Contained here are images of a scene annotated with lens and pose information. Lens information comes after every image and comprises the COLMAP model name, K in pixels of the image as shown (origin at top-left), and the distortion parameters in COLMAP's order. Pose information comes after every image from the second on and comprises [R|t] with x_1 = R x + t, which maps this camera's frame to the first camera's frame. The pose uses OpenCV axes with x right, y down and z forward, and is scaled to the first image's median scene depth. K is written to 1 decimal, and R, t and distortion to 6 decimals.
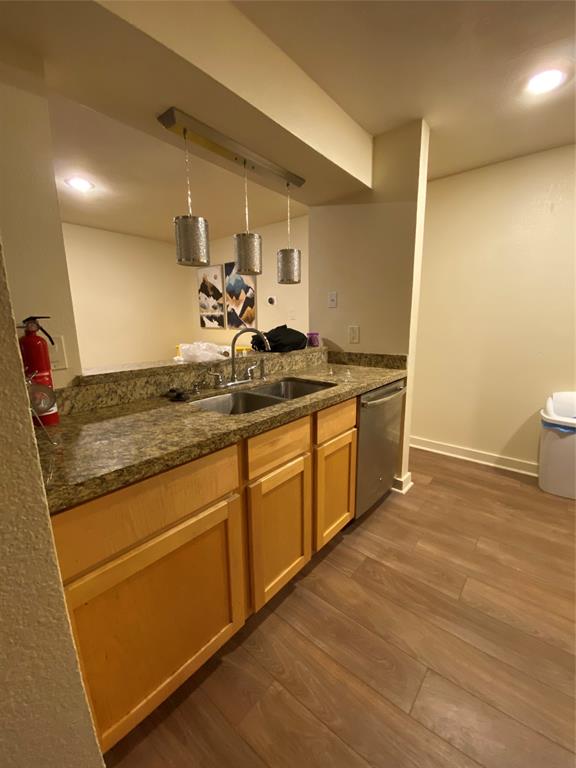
lens RADIAL K [[311.4, 0, 288.0], [0, 311.4, 384.0], [0, 0, 1]] dist [0.042532, -0.030398]
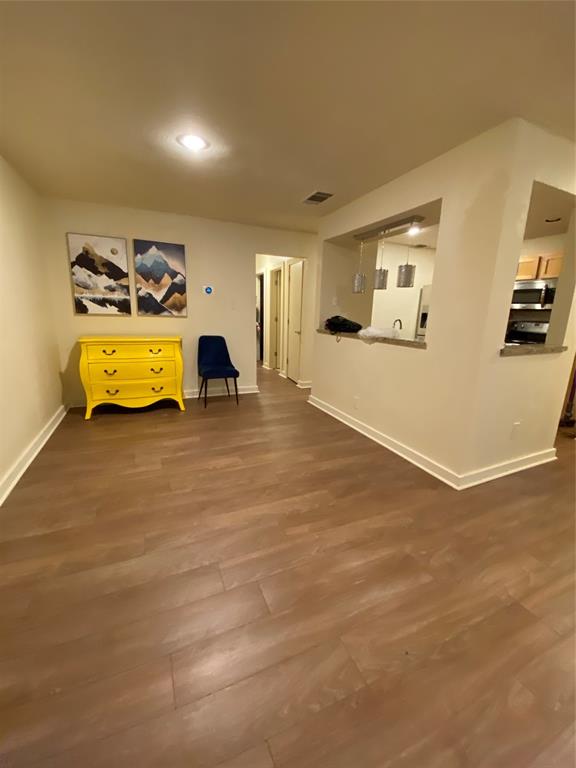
lens RADIAL K [[311.4, 0, 288.0], [0, 311.4, 384.0], [0, 0, 1]] dist [0.042532, -0.030398]
pose [[0.424106, -0.196848, 0.883960, -0.832100], [0.152925, 0.977640, 0.144340, -0.056345], [-0.892608, 0.073964, 0.444726, 0.265032]]
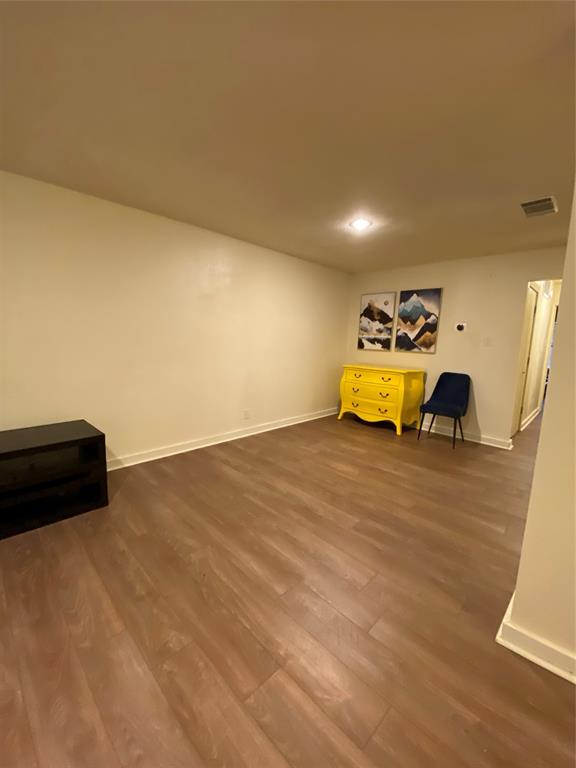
lens RADIAL K [[311.4, 0, 288.0], [0, 311.4, 384.0], [0, 0, 1]] dist [0.042532, -0.030398]
pose [[0.996762, 0.046466, -0.065626, -0.484773], [-0.050131, 0.997208, -0.055337, 0.009741], [0.062871, 0.058448, 0.996309, -0.069914]]
